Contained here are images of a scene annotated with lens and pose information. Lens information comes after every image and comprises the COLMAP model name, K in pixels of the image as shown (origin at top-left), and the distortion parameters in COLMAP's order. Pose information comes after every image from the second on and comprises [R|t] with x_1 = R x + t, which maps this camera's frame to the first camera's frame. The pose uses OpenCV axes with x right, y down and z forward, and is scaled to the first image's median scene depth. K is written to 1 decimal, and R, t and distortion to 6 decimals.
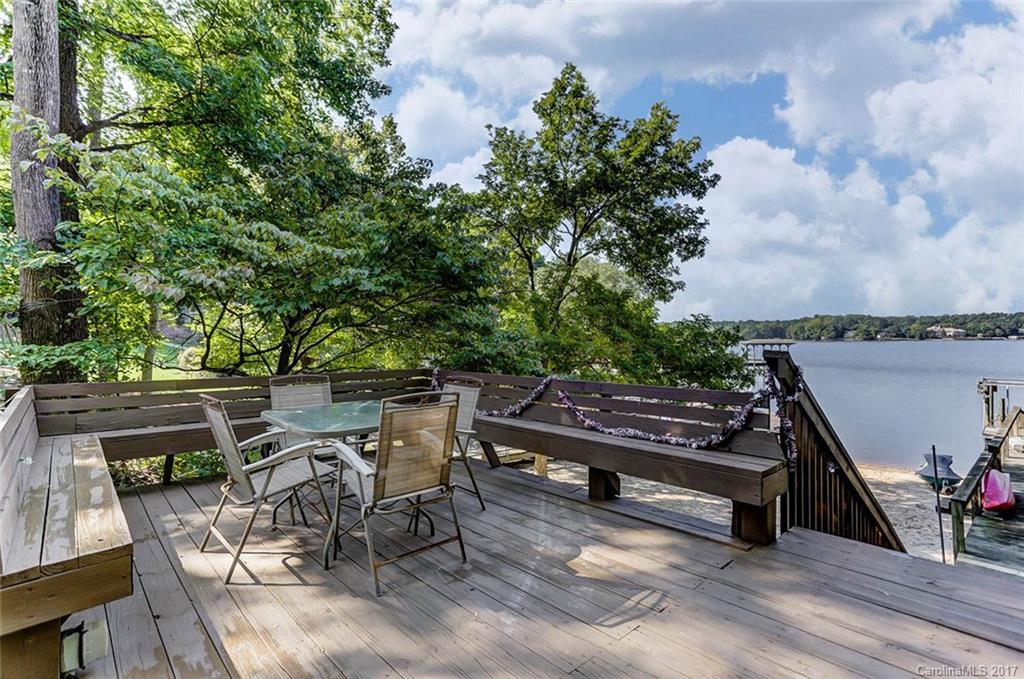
lens RADIAL K [[511.0, 0, 513.9], [0, 511.0, 318.3], [0, 0, 1]] dist [-0.047129, 0.029962]
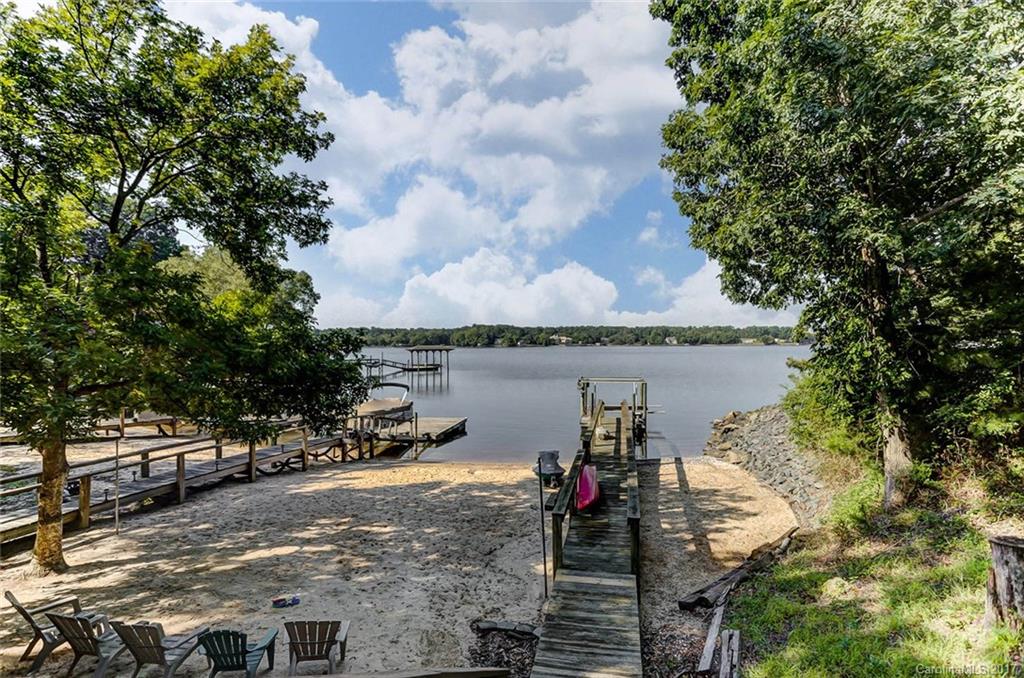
lens RADIAL K [[511.0, 0, 513.9], [0, 511.0, 317.8], [0, 0, 1]] dist [-0.047129, 0.029962]
pose [[0.814314, 0.028657, 0.579717, 0.158925], [-0.020685, 0.999579, -0.020356, 0.009991], [-0.580056, 0.004585, 0.814564, 0.168617]]
